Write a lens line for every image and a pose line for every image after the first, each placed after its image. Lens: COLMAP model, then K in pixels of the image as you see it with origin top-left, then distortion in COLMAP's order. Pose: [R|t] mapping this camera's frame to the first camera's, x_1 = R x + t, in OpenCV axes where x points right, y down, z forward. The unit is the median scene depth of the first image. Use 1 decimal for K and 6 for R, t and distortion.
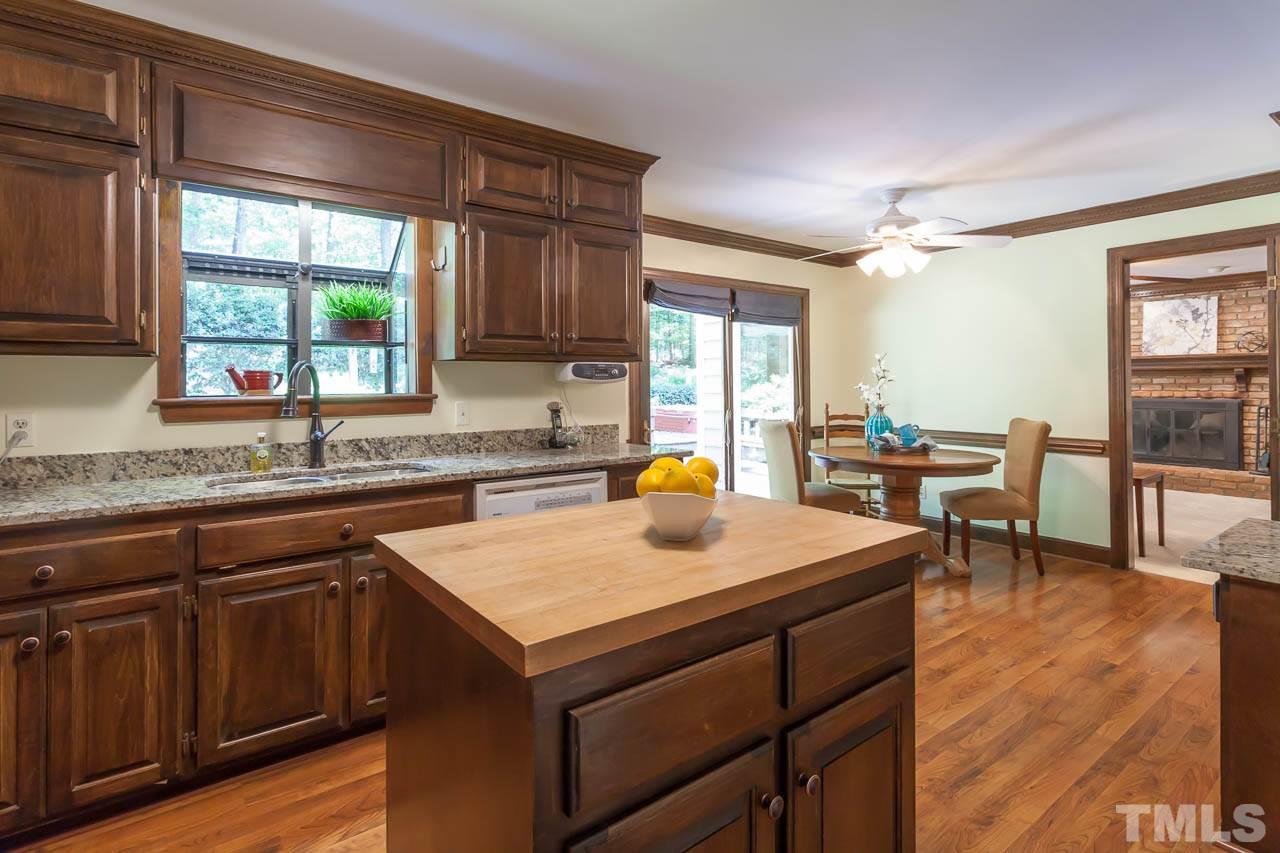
lens RADIAL K [[620.7, 0, 629.2], [0, 620.7, 377.5], [0, 0, 1]] dist [-0.008895, 0.004767]
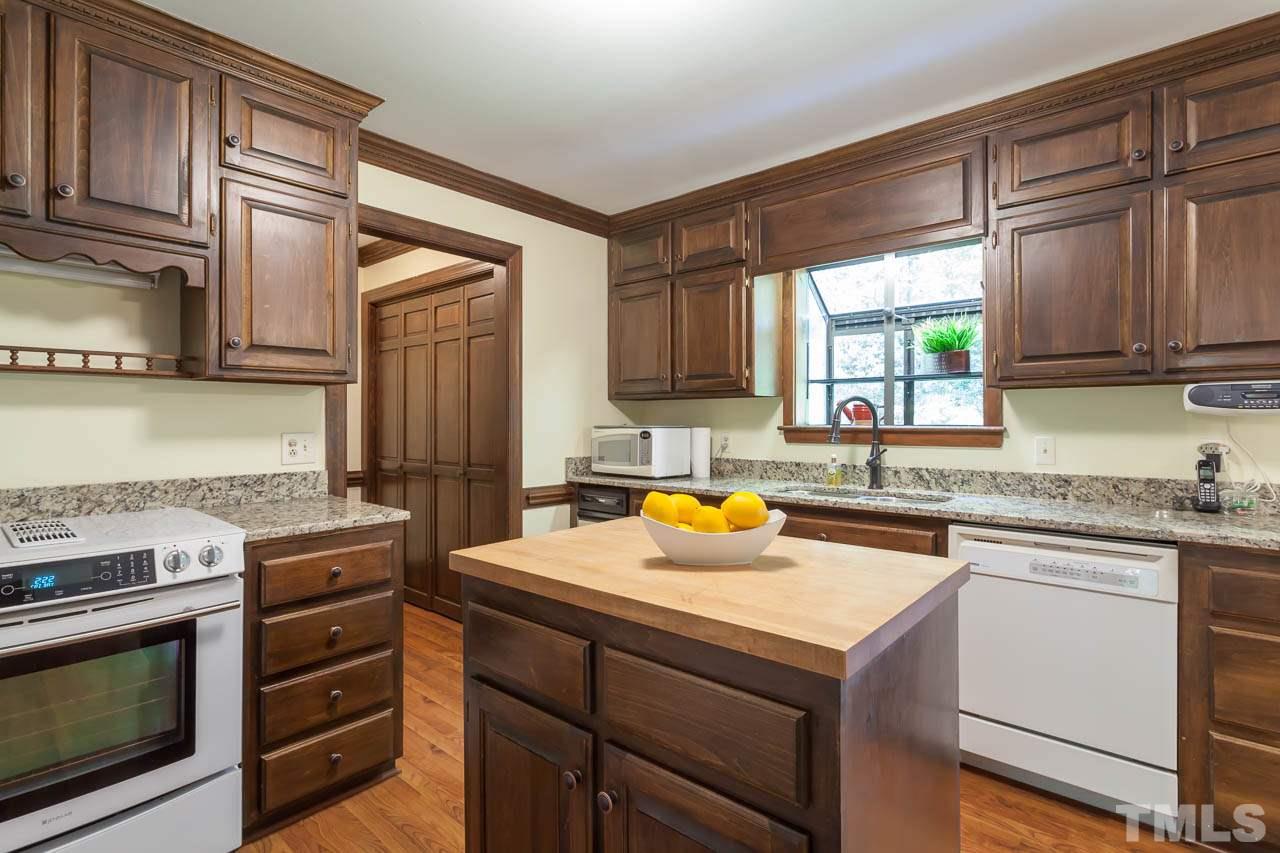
lens RADIAL K [[620.7, 0, 632.5], [0, 620.7, 420.3], [0, 0, 1]] dist [-0.008895, 0.004767]
pose [[0.201882, 0.010140, -0.979357, 0.510399], [0.010747, 0.999863, 0.012568, 0.000067], [0.979351, -0.013063, 0.201746, 0.323741]]
